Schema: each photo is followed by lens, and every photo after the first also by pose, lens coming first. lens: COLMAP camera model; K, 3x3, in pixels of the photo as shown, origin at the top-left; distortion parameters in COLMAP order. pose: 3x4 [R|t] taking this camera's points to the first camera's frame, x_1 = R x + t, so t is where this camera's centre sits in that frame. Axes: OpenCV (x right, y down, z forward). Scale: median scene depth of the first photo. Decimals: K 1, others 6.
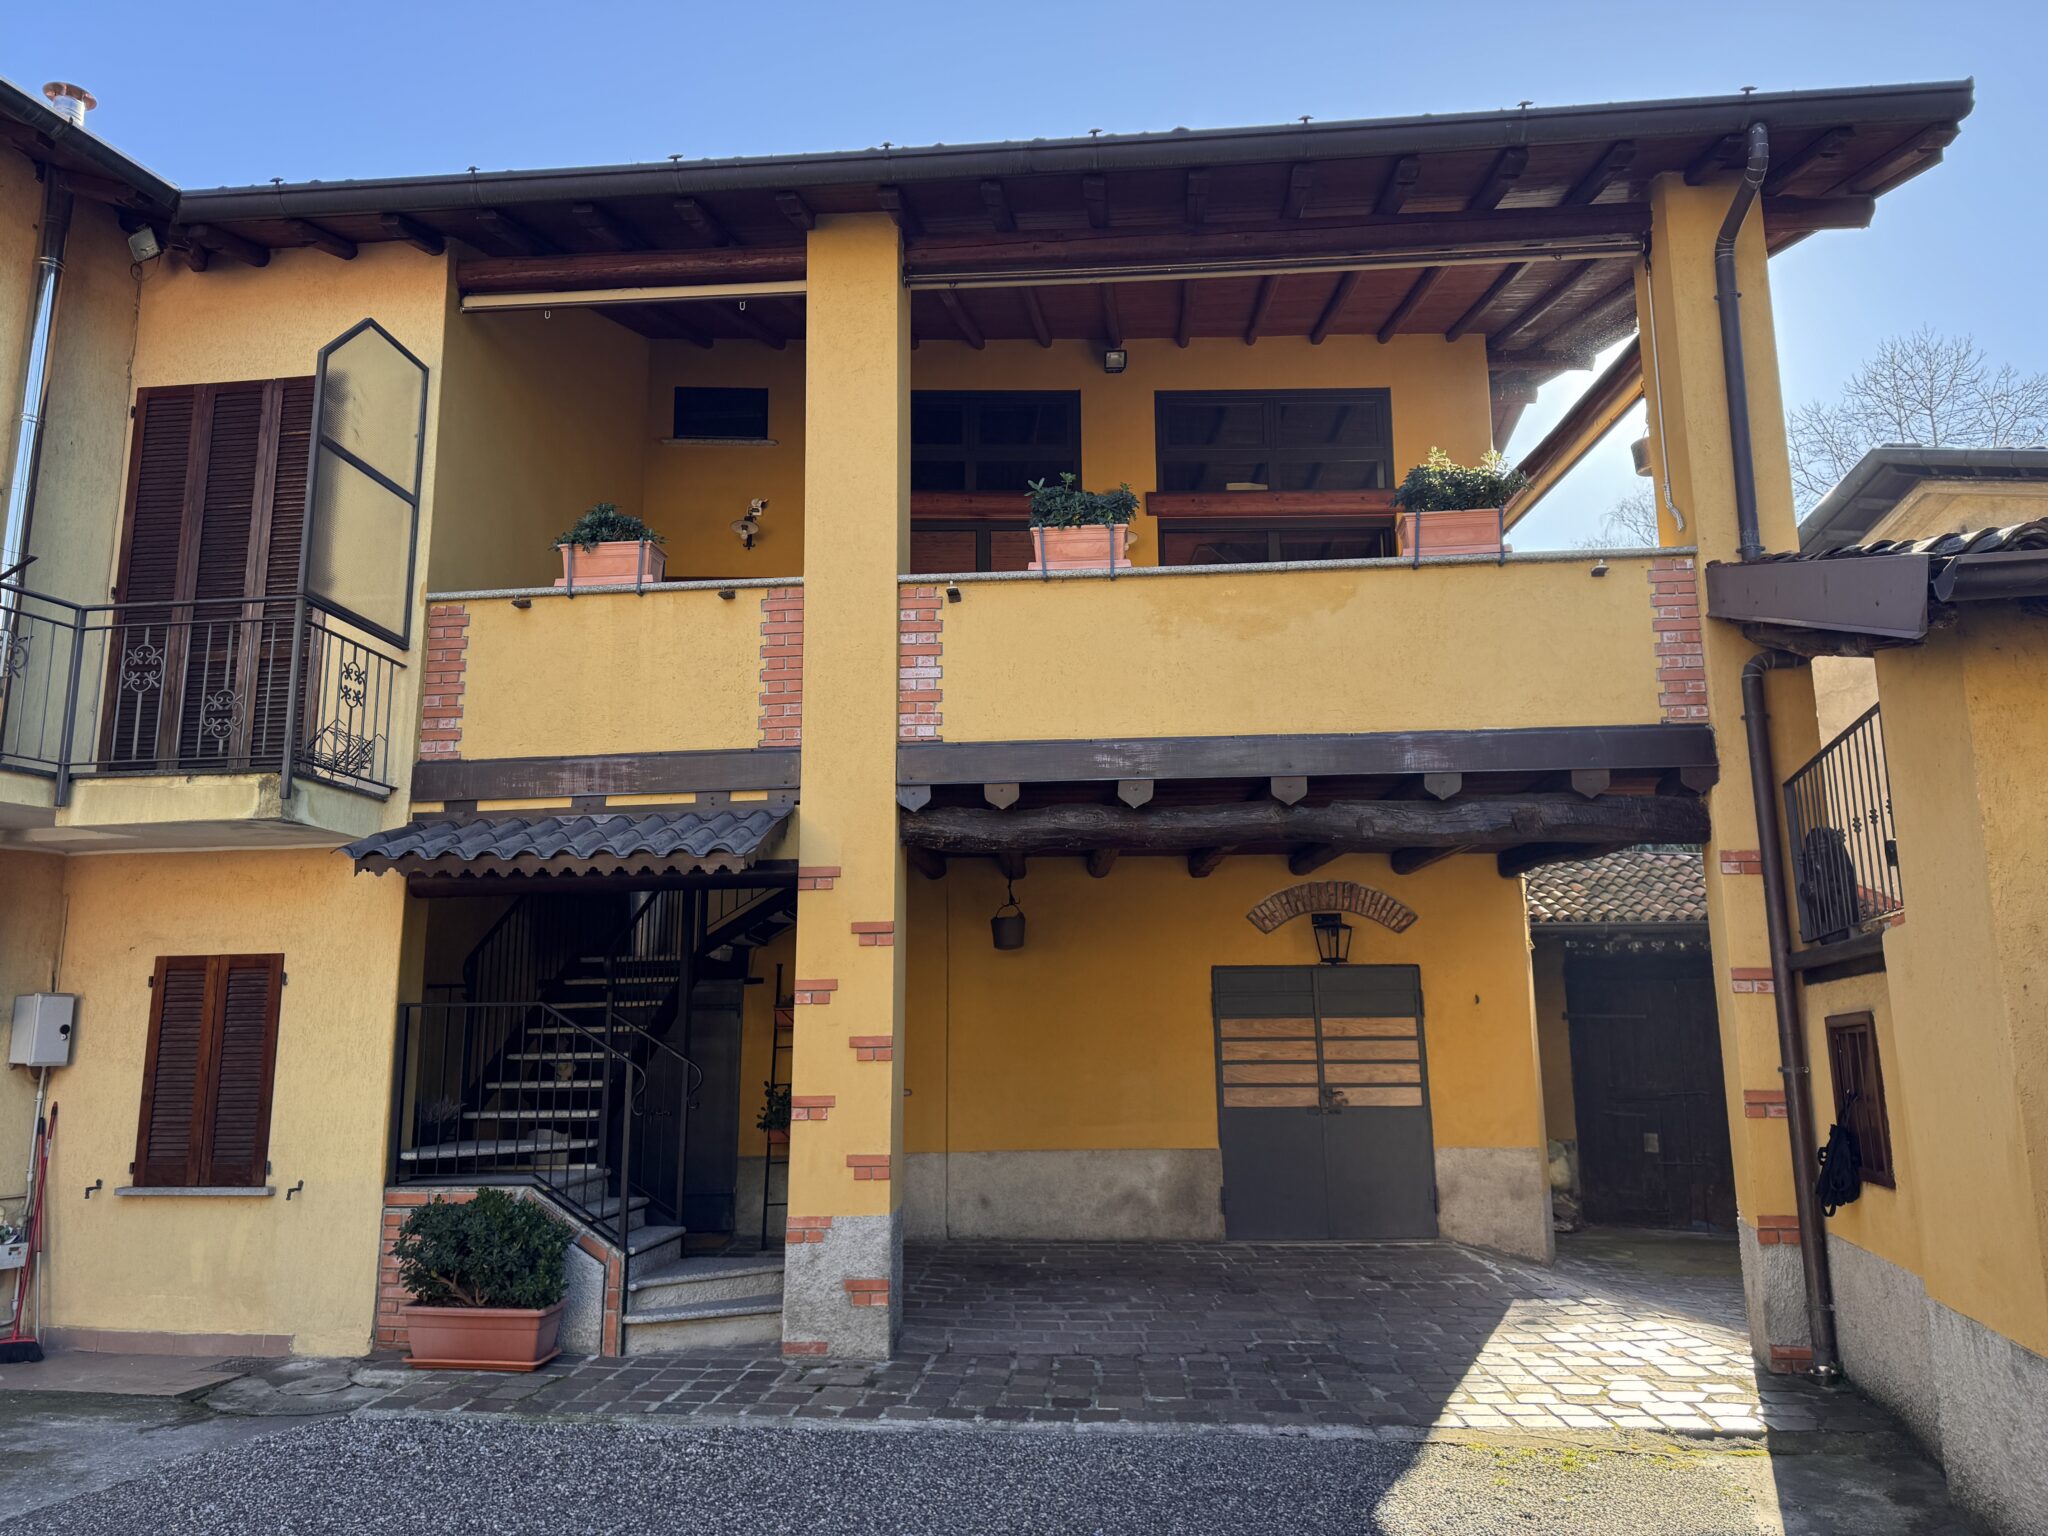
lens RADIAL K [[1445.9, 0, 1020.1], [0, 1445.9, 739.0], [0, 0, 1]] dist [0.084708, -0.101629]
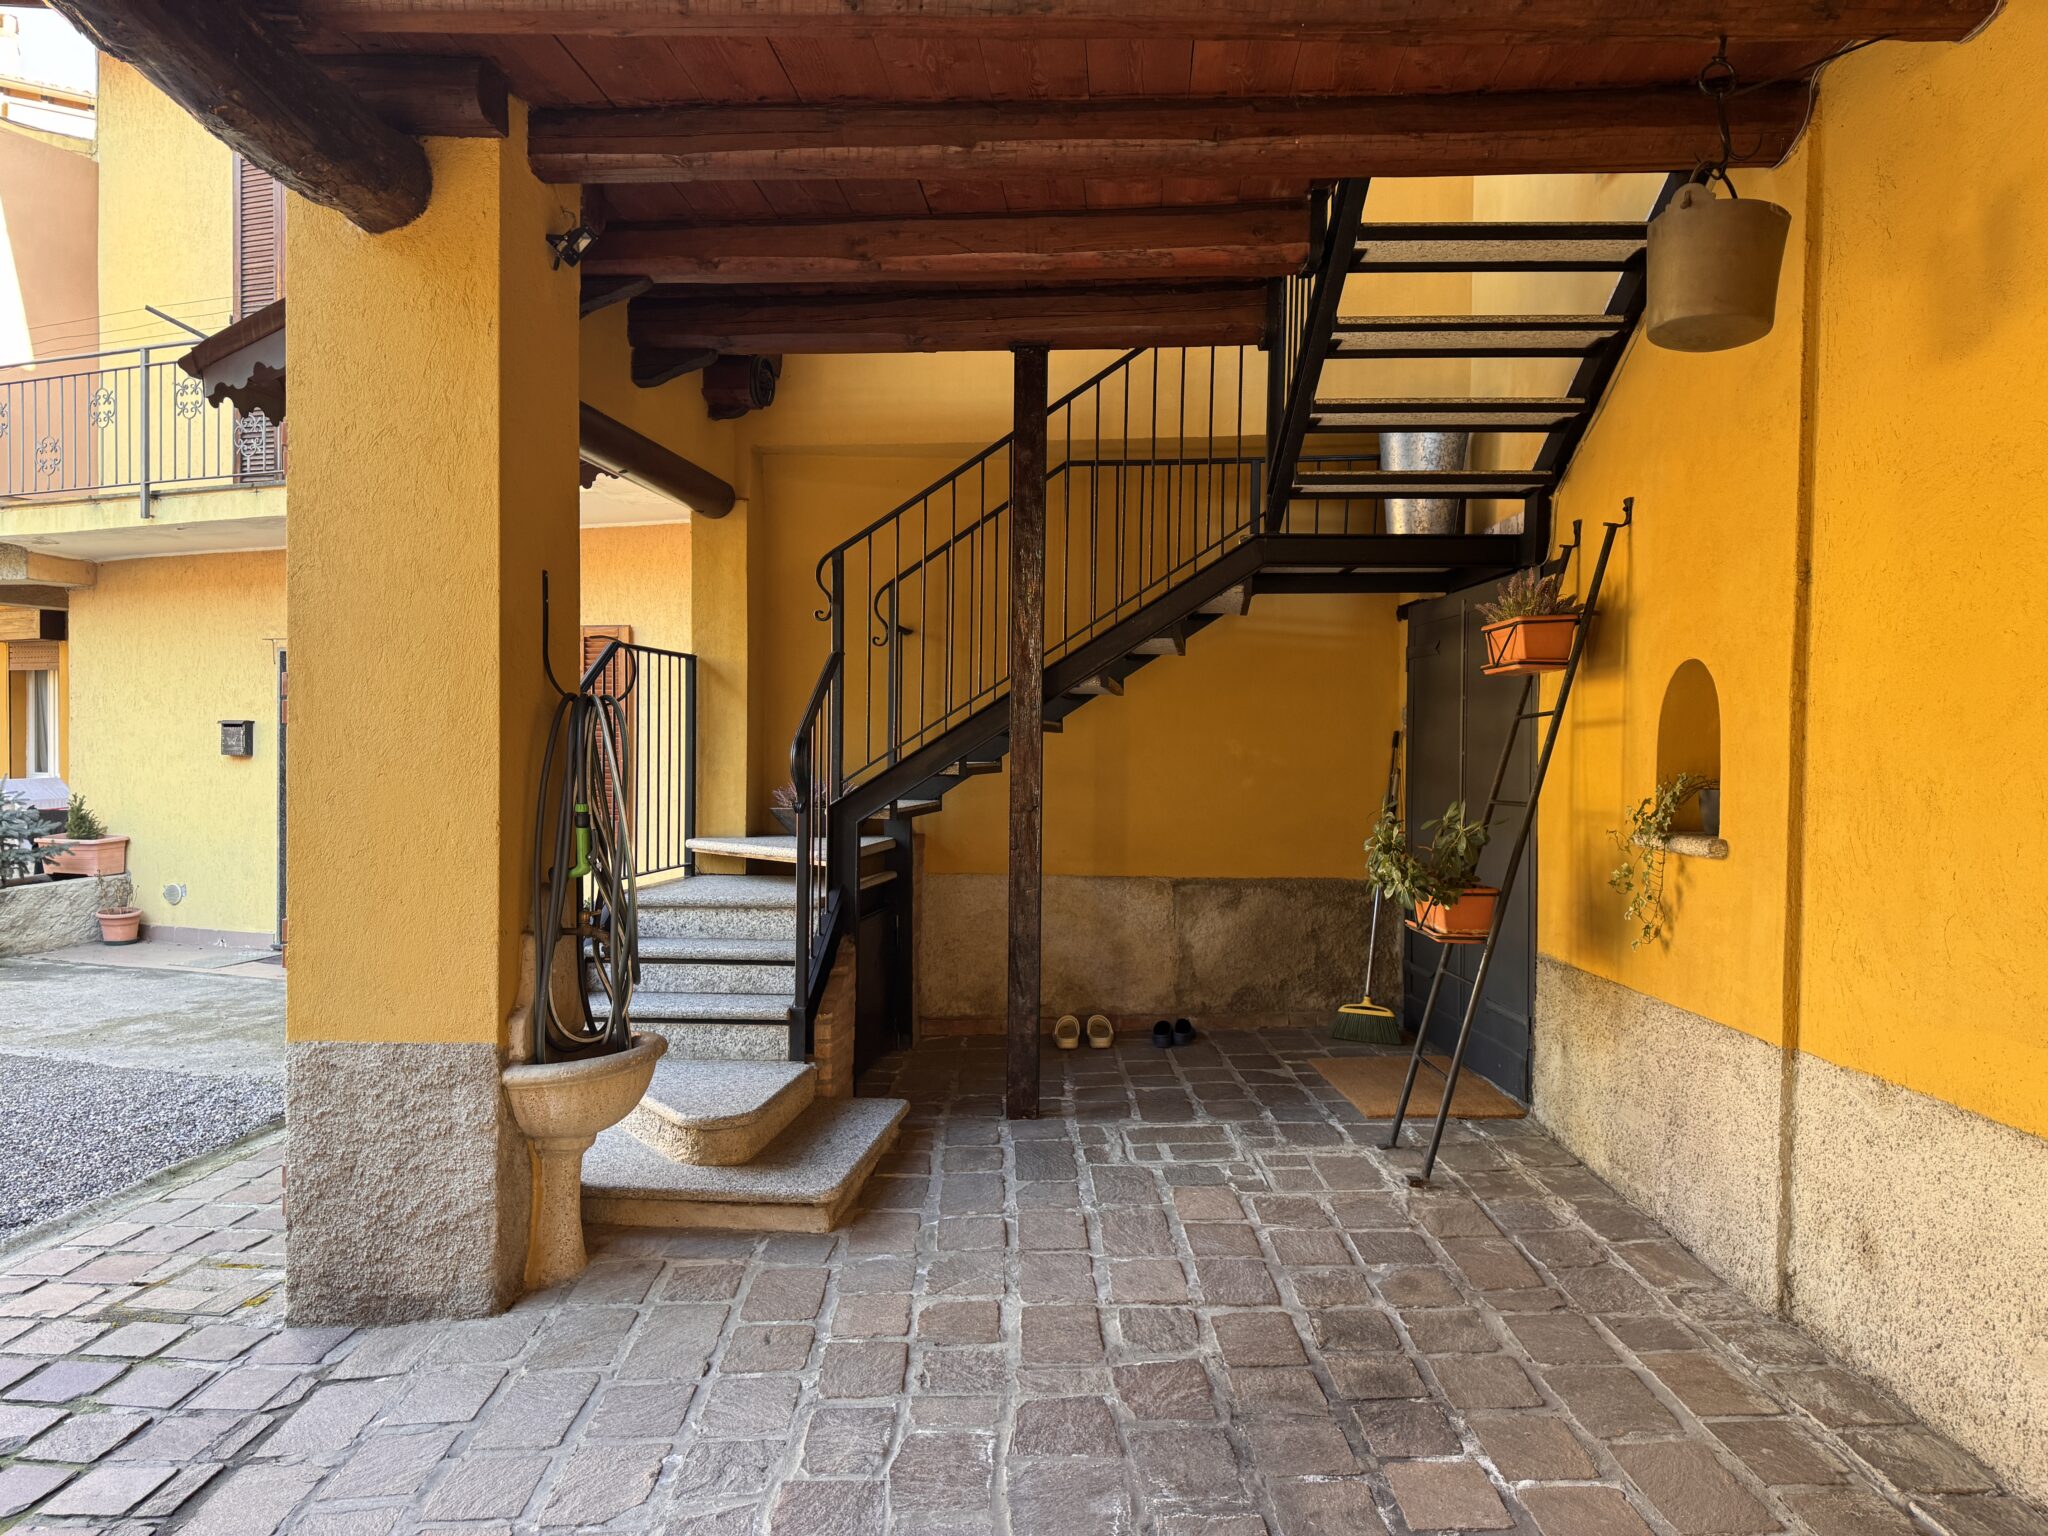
lens RADIAL K [[1445.9, 0, 1024.5], [0, 1445.9, 771.2], [0, 0, 1]] dist [0.084708, -0.101629]
pose [[-0.009592, 0.026146, -0.999612, 0.328799], [0.192618, 0.980985, 0.023810, 0.241672], [0.981227, -0.192315, -0.014446, 1.099905]]
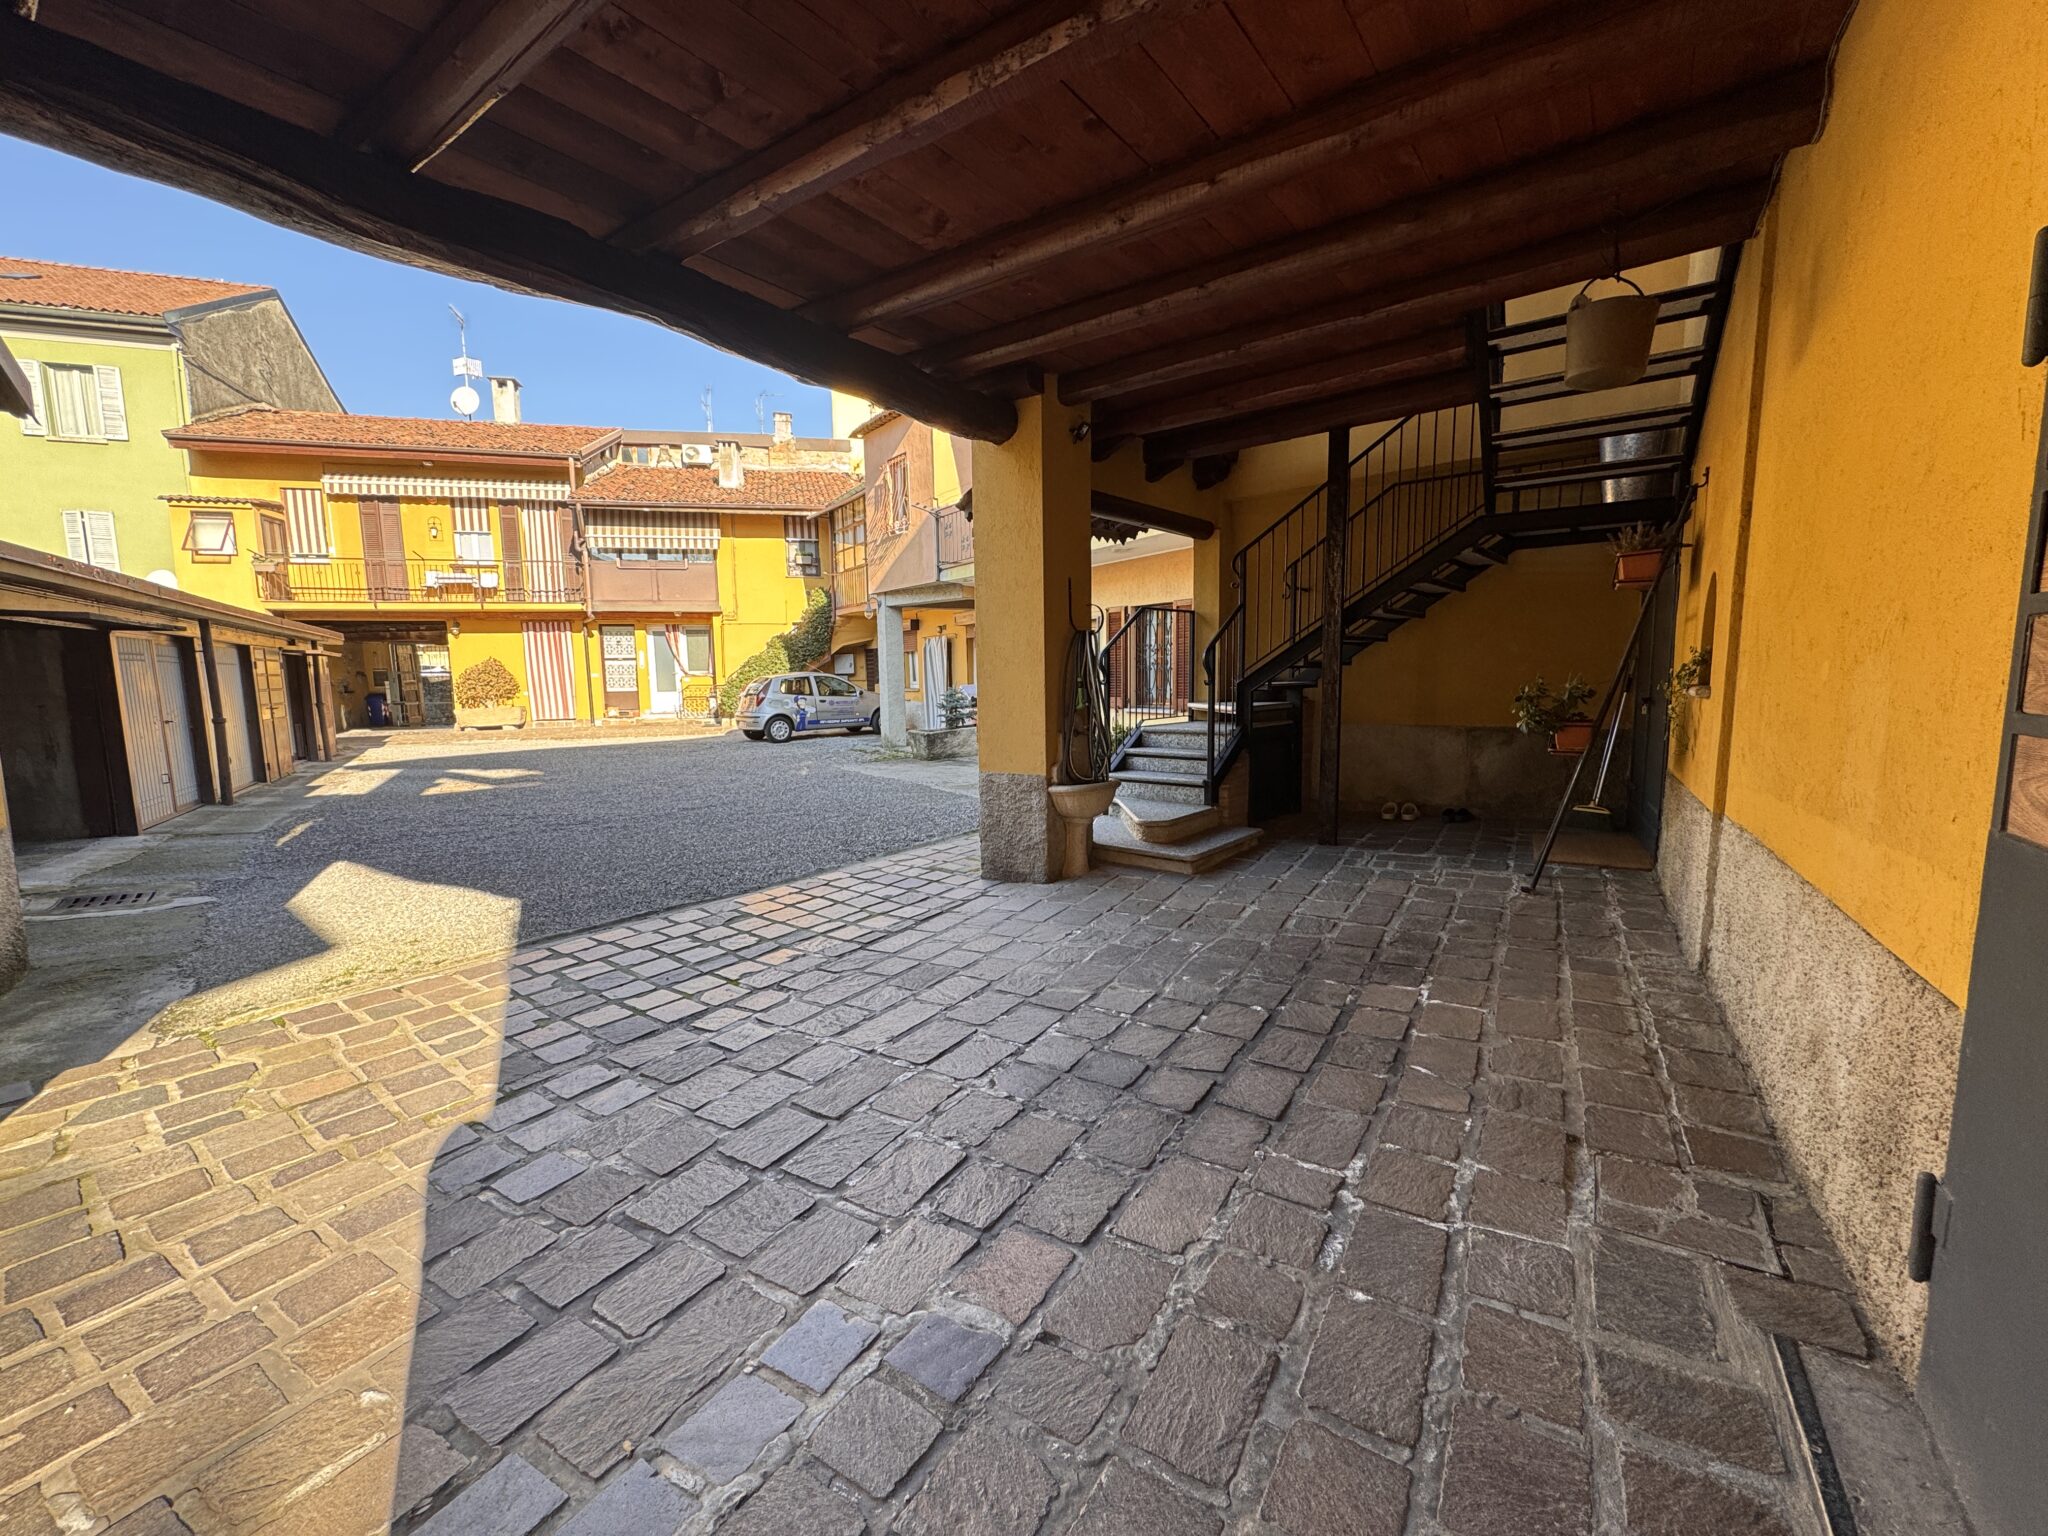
lens RADIAL K [[826.2, 0, 1012.8], [0, 826.2, 766.7], [0, 0, 1]] dist [0.000983, 0.000499]
pose [[-0.569023, 0.110735, -0.814831, 0.398045], [0.186001, 0.982543, 0.003636, 0.285599], [0.801009, -0.149491, -0.579687, 1.246753]]
